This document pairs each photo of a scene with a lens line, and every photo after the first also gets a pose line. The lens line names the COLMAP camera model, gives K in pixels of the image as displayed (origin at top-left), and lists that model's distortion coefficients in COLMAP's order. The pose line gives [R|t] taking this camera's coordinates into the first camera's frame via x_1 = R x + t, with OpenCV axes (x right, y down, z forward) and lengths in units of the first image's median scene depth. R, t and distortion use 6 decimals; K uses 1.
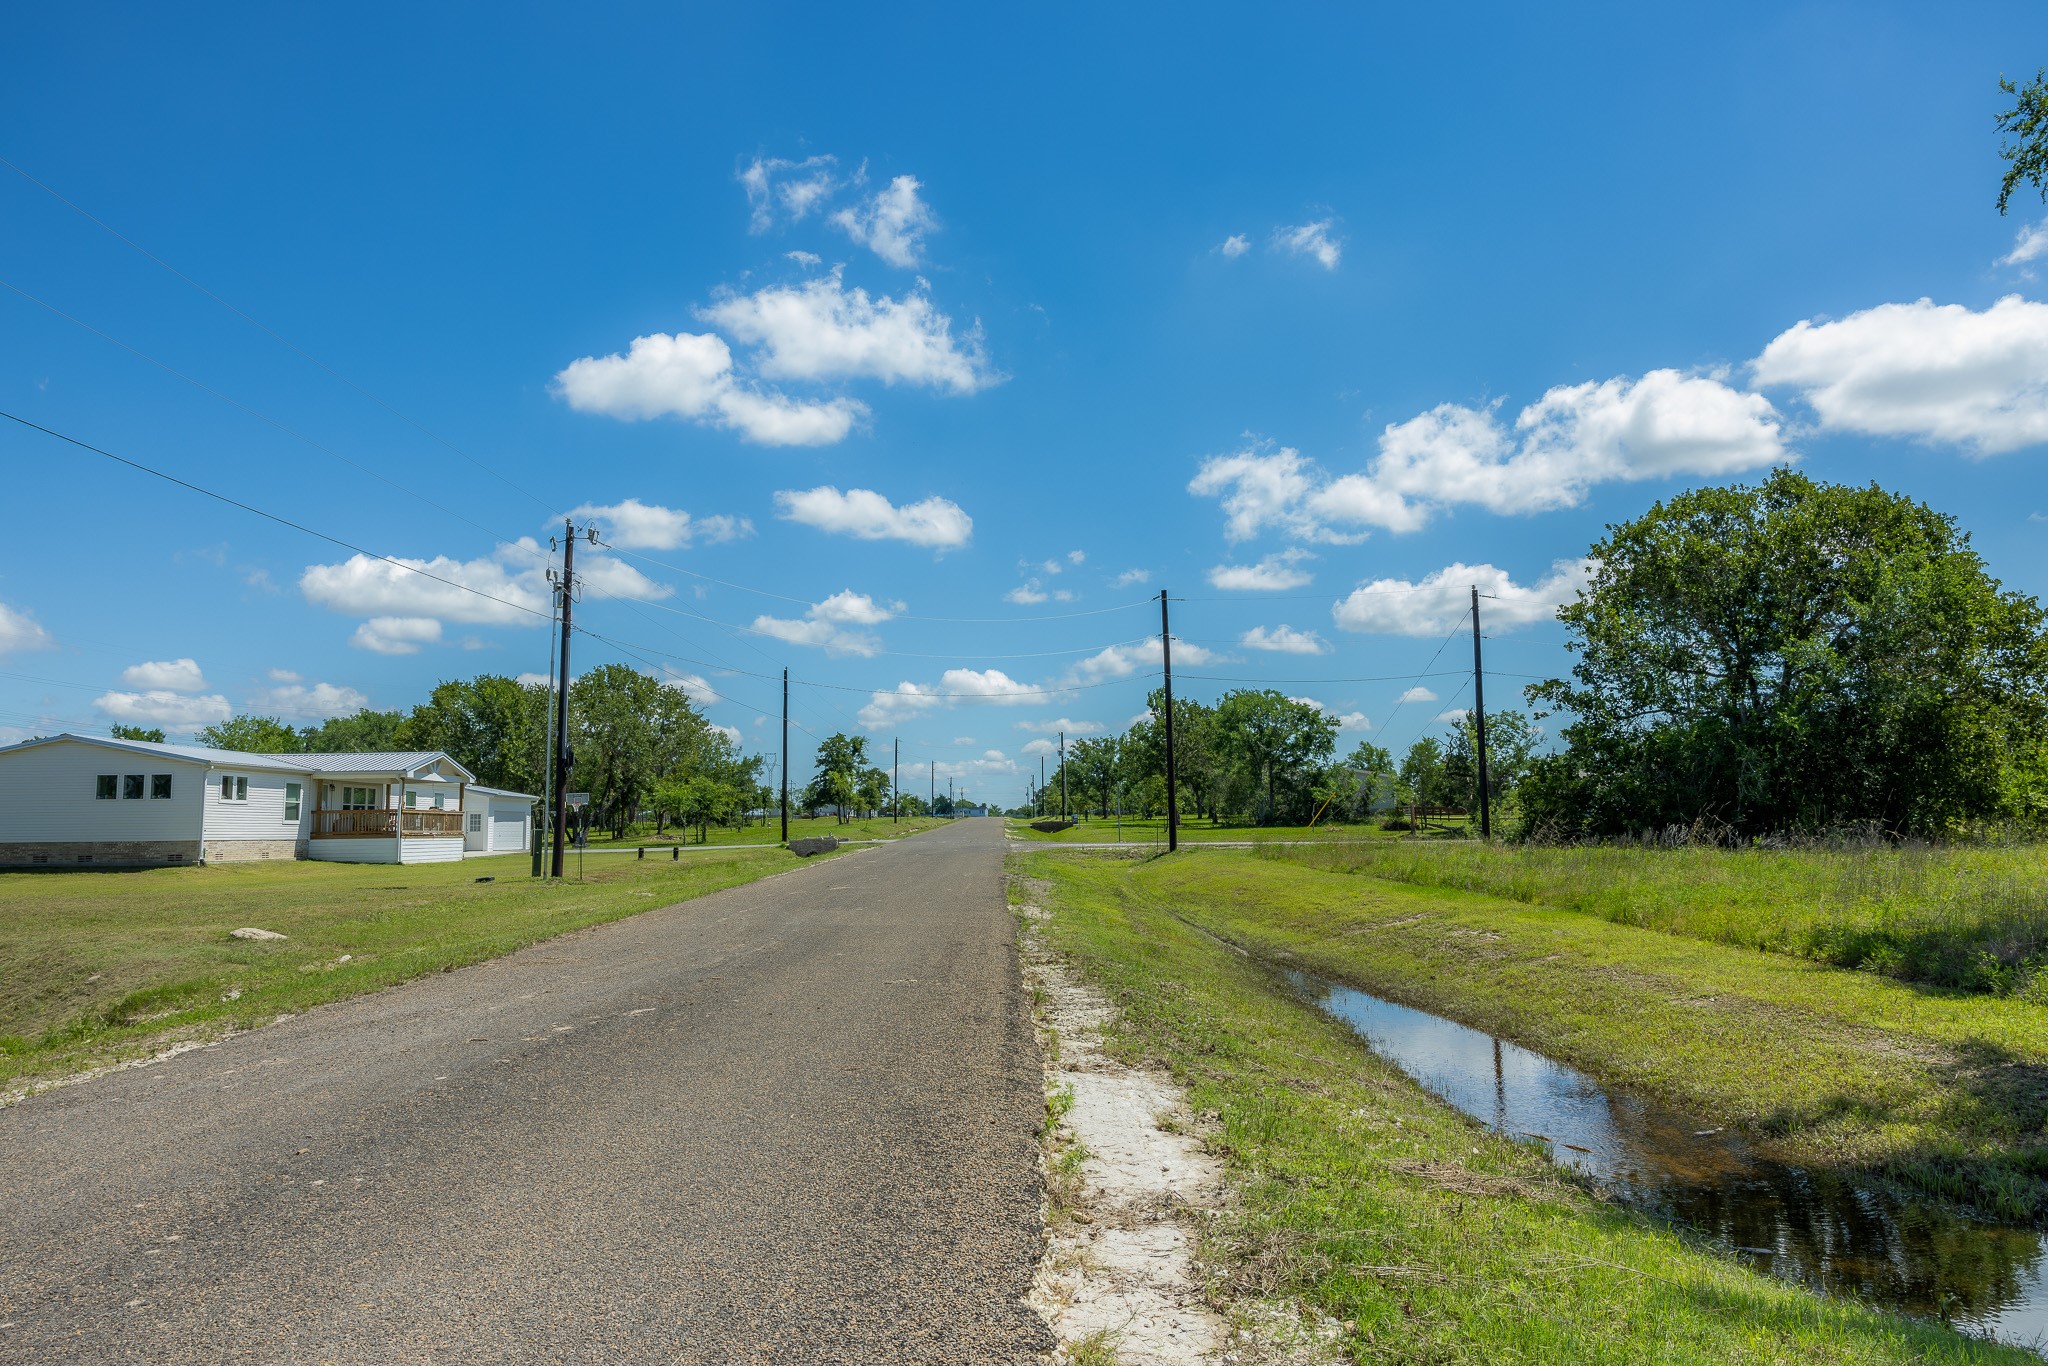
lens RADIAL K [[1442.4, 0, 1024.0], [0, 1442.4, 683.0], [0, 0, 1]] dist [-0.002147, -0.000550]
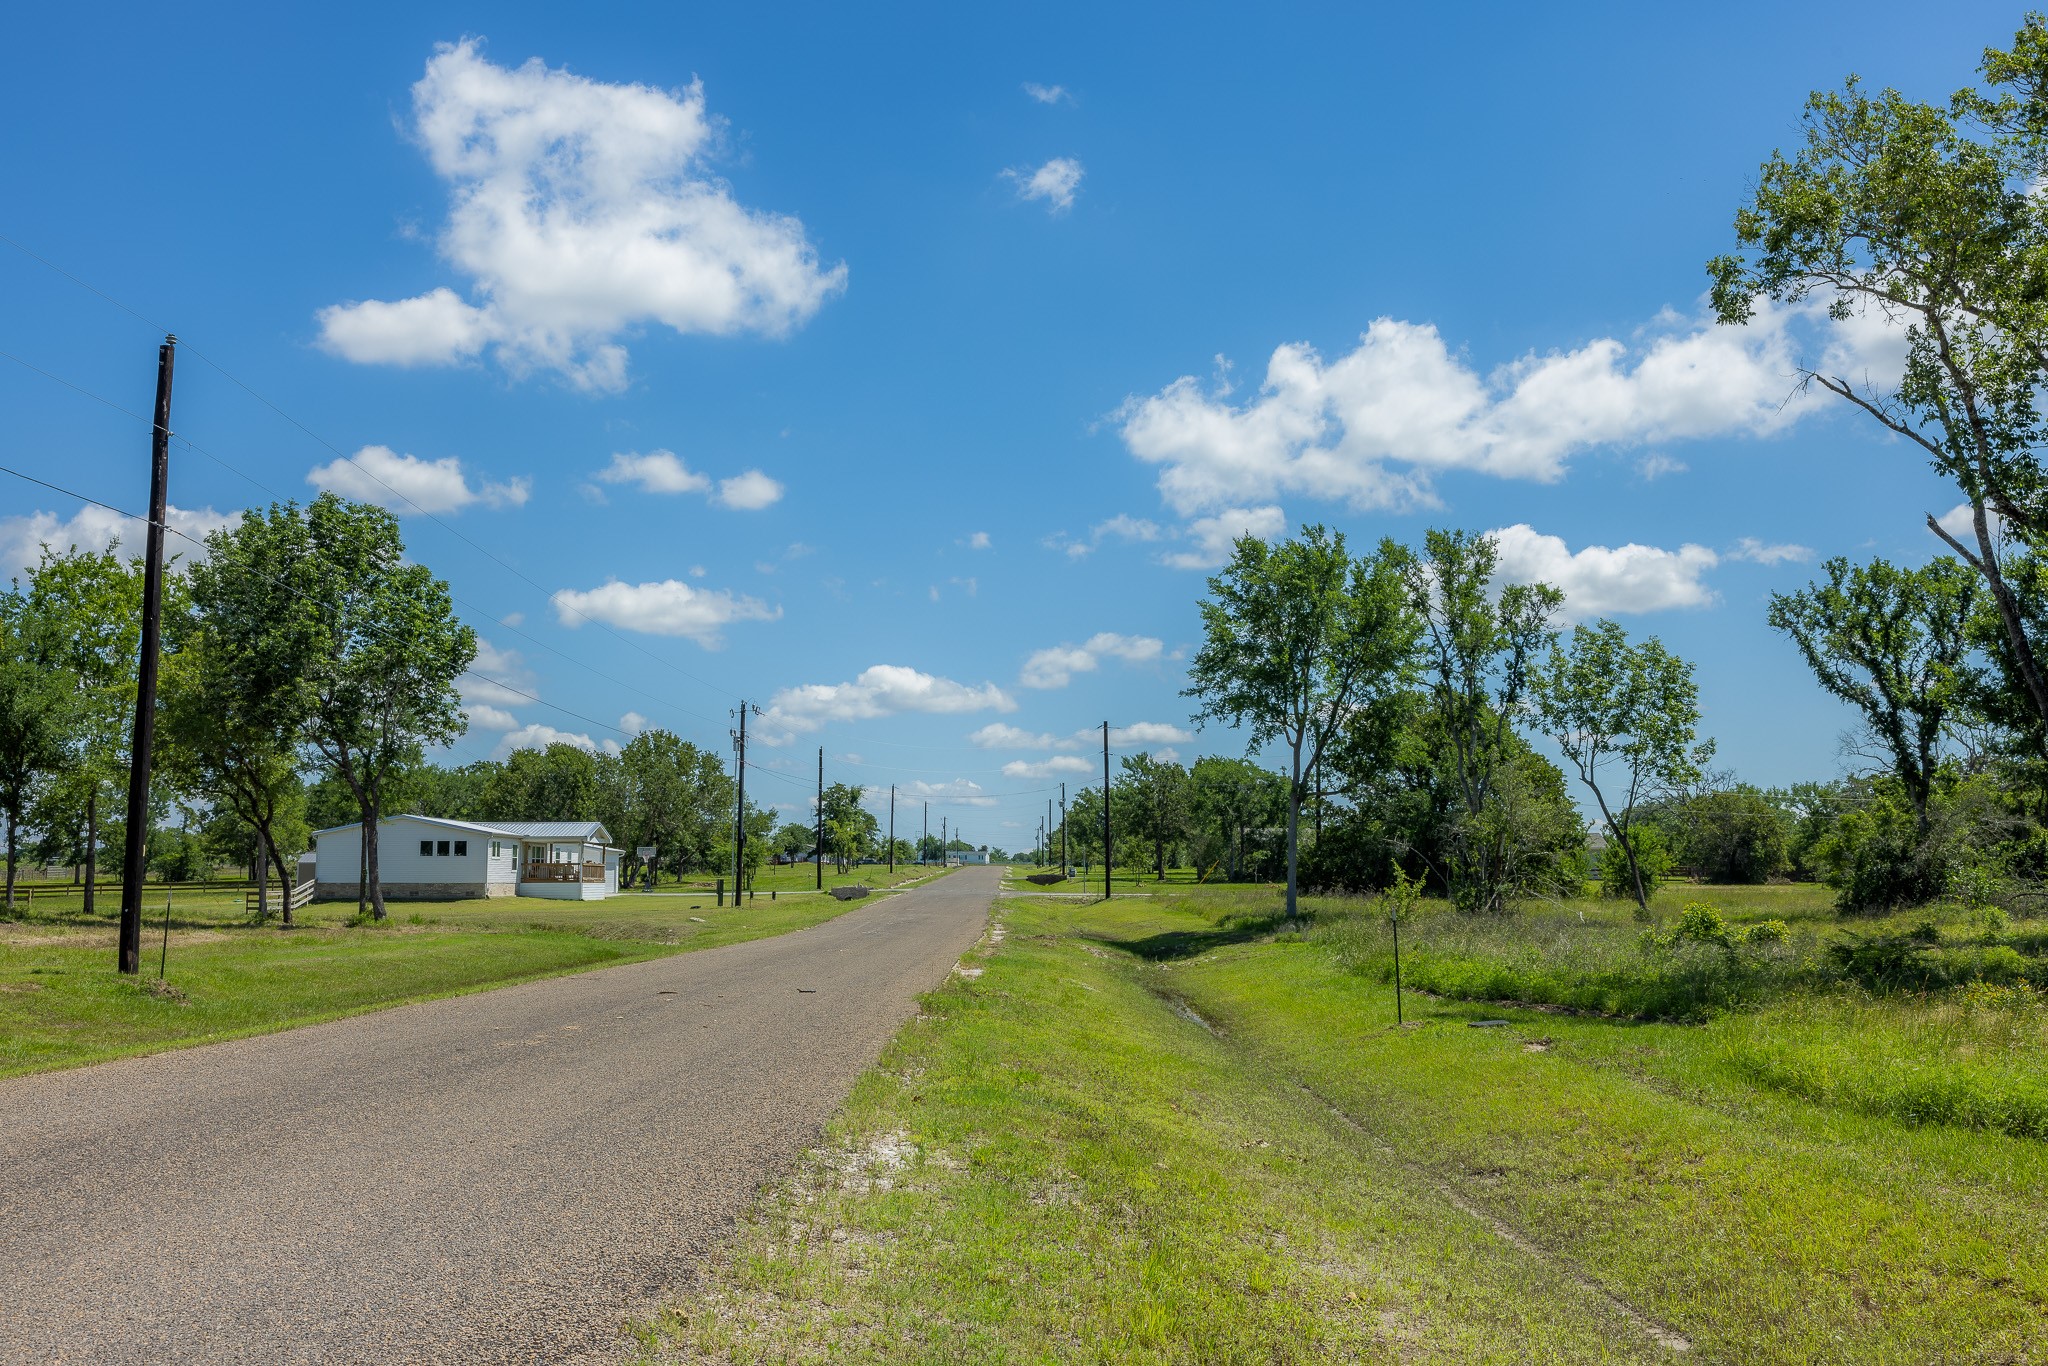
lens RADIAL K [[1995.3, 0, 1024.0], [0, 1995.3, 683.0], [0, 0, 1]] dist [0.001297, -0.000297]
pose [[0.999869, 0.013240, -0.009340, 0.023858], [-0.013212, 0.999908, 0.003103, -0.080735], [0.009380, -0.002980, 0.999952, -0.767351]]
